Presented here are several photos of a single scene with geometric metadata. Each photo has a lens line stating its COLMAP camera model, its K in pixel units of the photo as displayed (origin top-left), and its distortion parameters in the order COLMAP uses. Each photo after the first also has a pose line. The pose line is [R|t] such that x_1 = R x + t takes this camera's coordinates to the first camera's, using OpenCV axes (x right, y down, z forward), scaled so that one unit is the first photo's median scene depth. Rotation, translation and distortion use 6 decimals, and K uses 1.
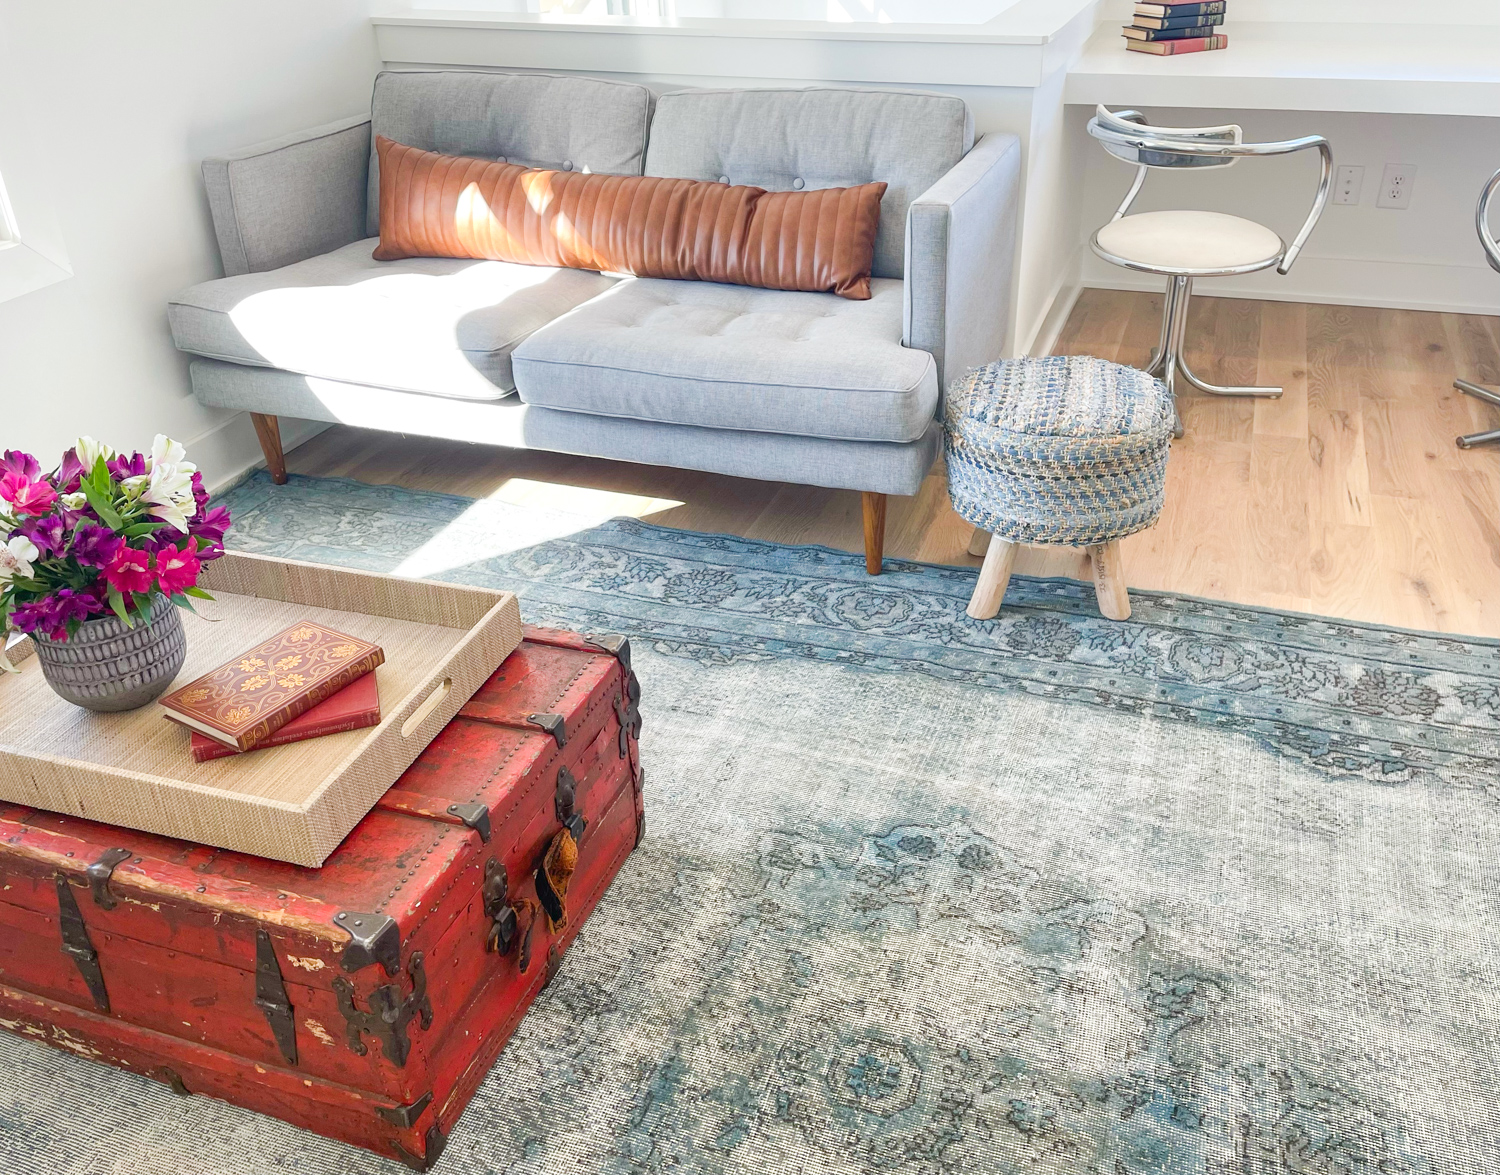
lens RADIAL K [[1234.9, 0, 750.0], [0, 1234.9, 587.5], [0, 0, 1]] dist [0.086997, -0.105259]
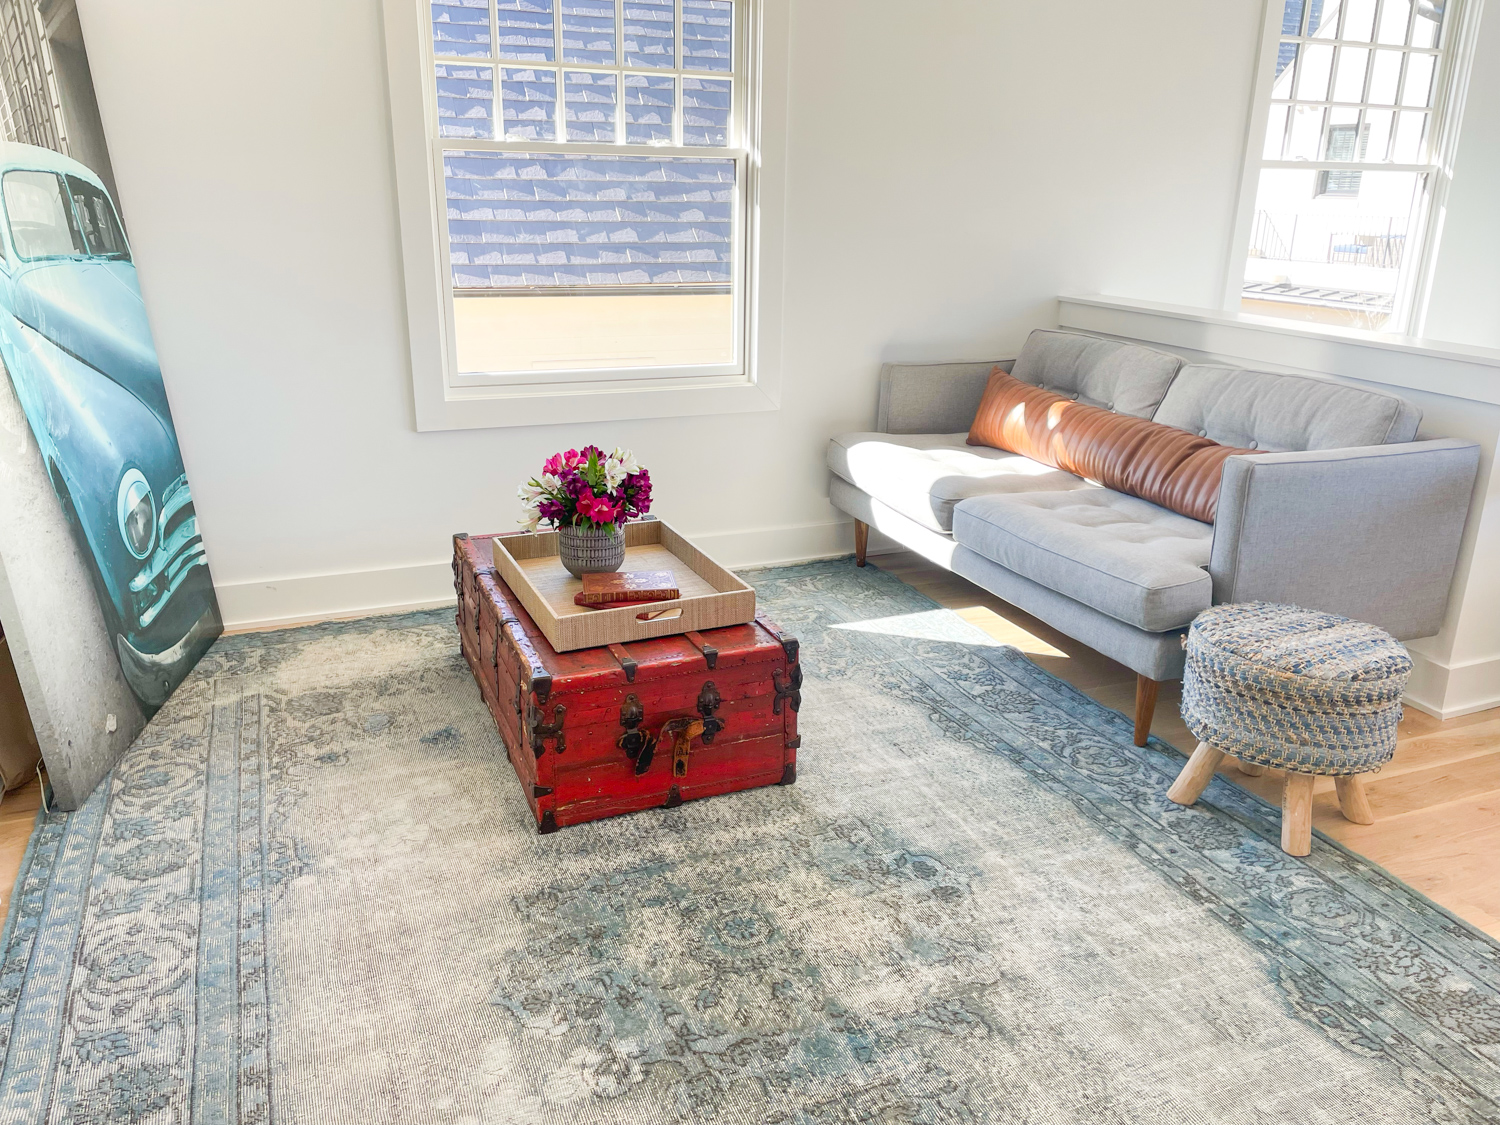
lens RADIAL K [[1122.7, 0, 750.0], [0, 1122.7, 562.5], [0, 0, 1]] dist [0.121512, -0.165657]
pose [[0.656658, 0.262098, -0.707181, 0.645590], [-0.403787, 0.914139, -0.036138, 0.020741], [0.636990, 0.309281, 0.706109, -0.071117]]
